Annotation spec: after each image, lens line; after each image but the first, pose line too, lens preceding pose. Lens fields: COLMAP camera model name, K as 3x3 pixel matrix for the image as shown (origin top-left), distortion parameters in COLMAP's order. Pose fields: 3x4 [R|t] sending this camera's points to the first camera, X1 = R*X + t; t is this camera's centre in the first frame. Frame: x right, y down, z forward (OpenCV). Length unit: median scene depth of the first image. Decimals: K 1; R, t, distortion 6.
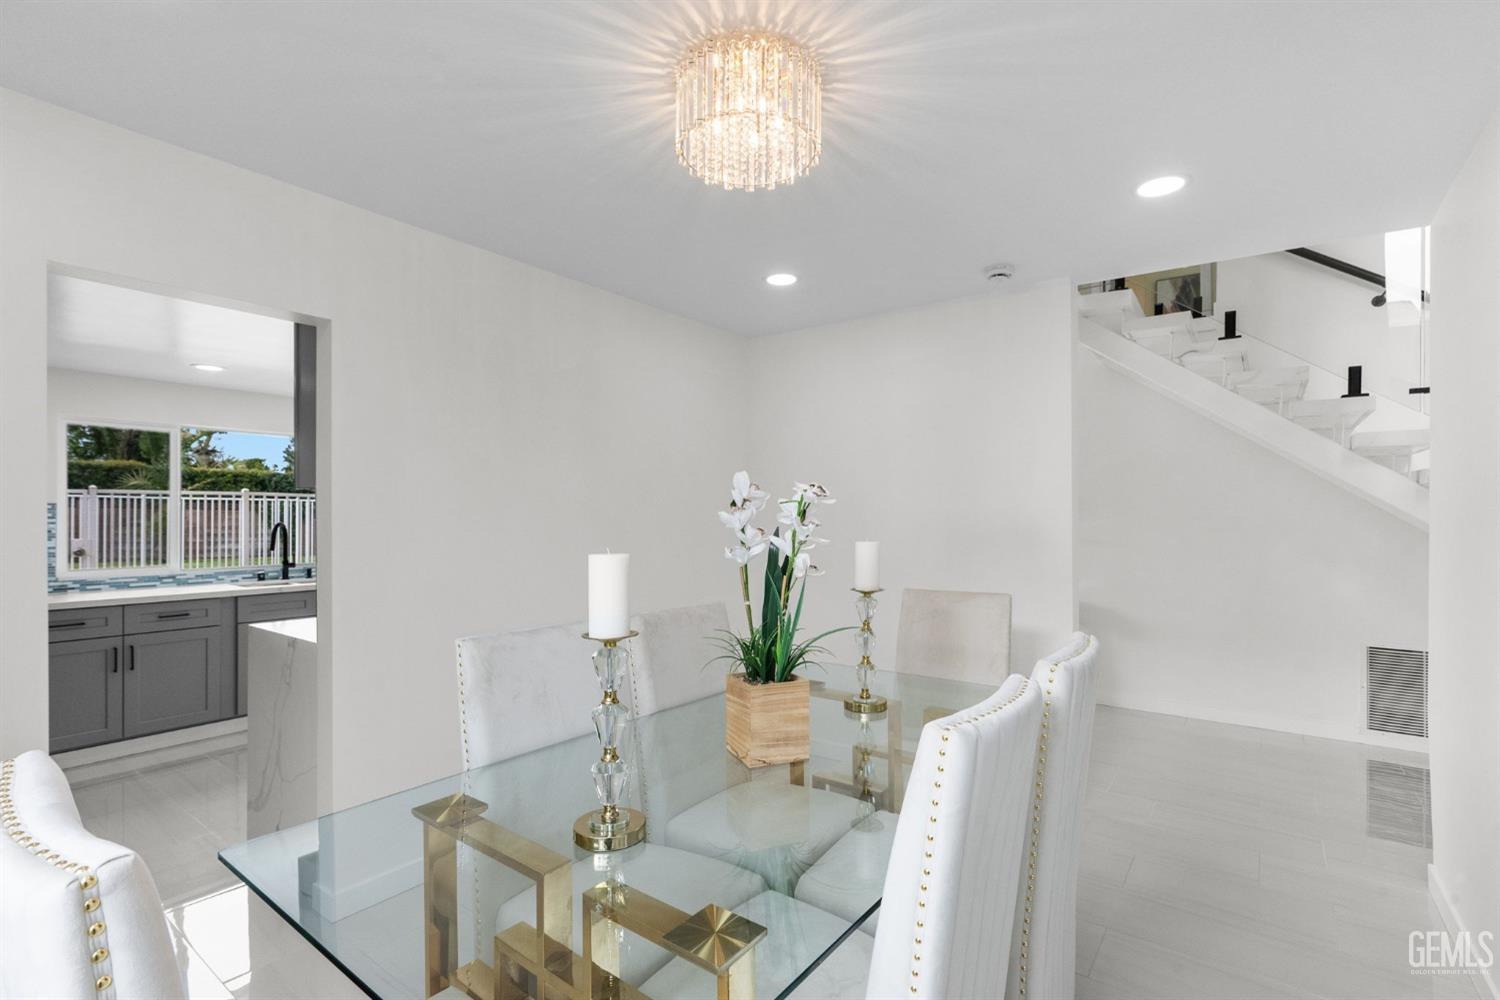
lens RADIAL K [[696.0, 0, 749.2], [0, 696.0, 512.8], [0, 0, 1]] dist [-0.000253, 0.000063]
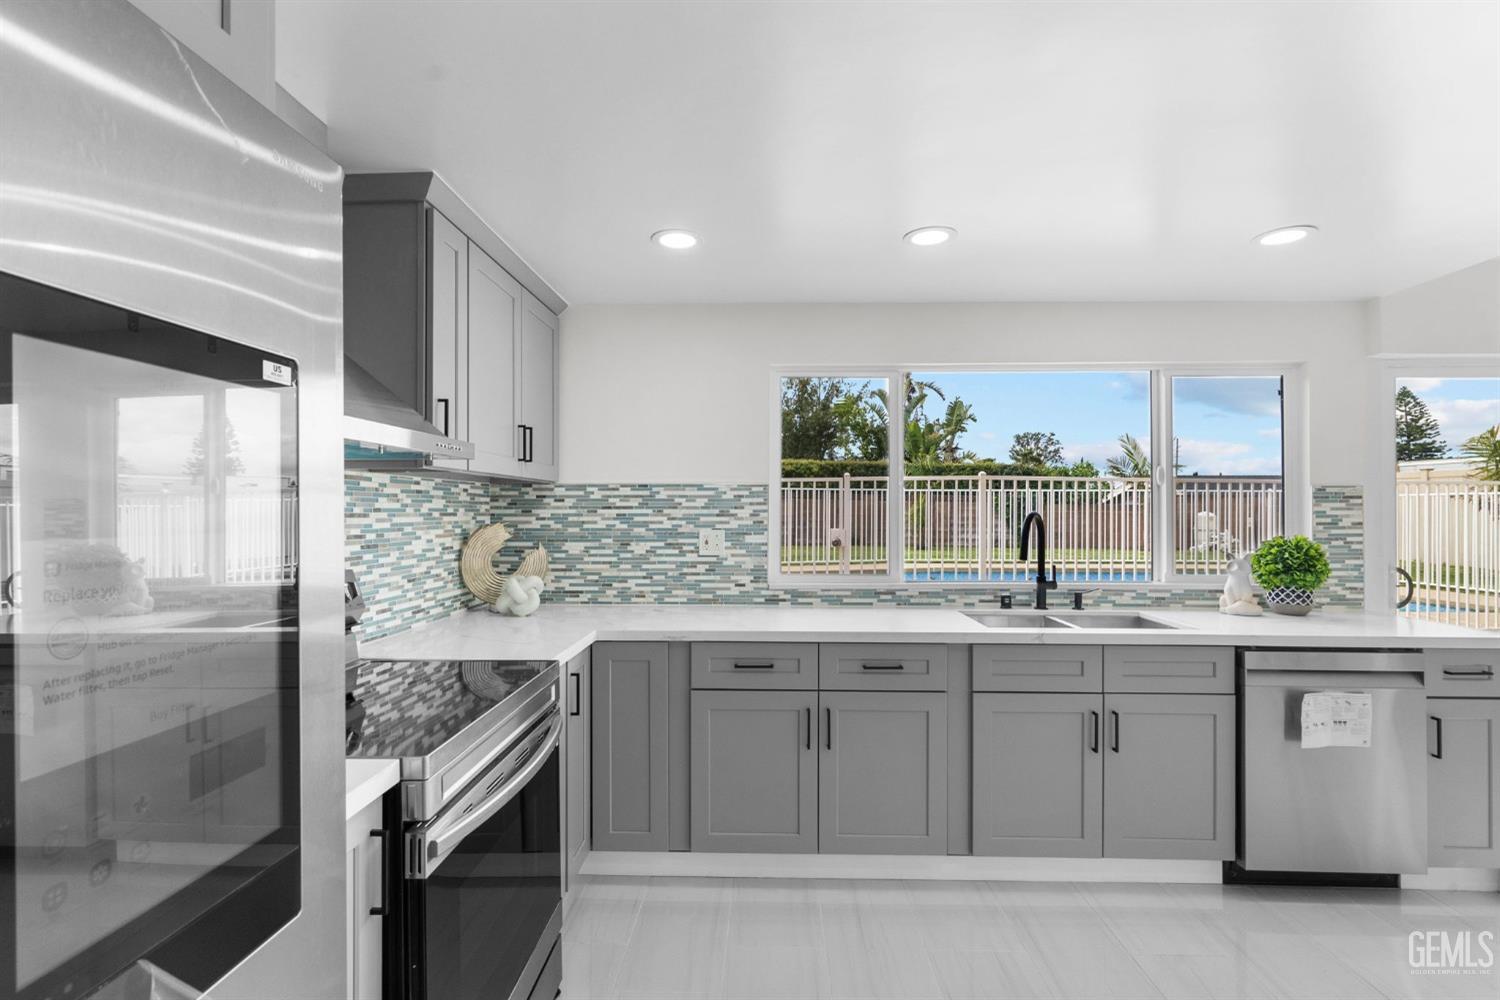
lens RADIAL K [[696.0, 0, 749.2], [0, 696.0, 512.8], [0, 0, 1]] dist [-0.000253, 0.000063]
pose [[0.583739, 0.007894, -0.811903, -0.326504], [0.001219, 0.999943, 0.010598, 0.007104], [0.811940, -0.007177, 0.583697, 0.445777]]
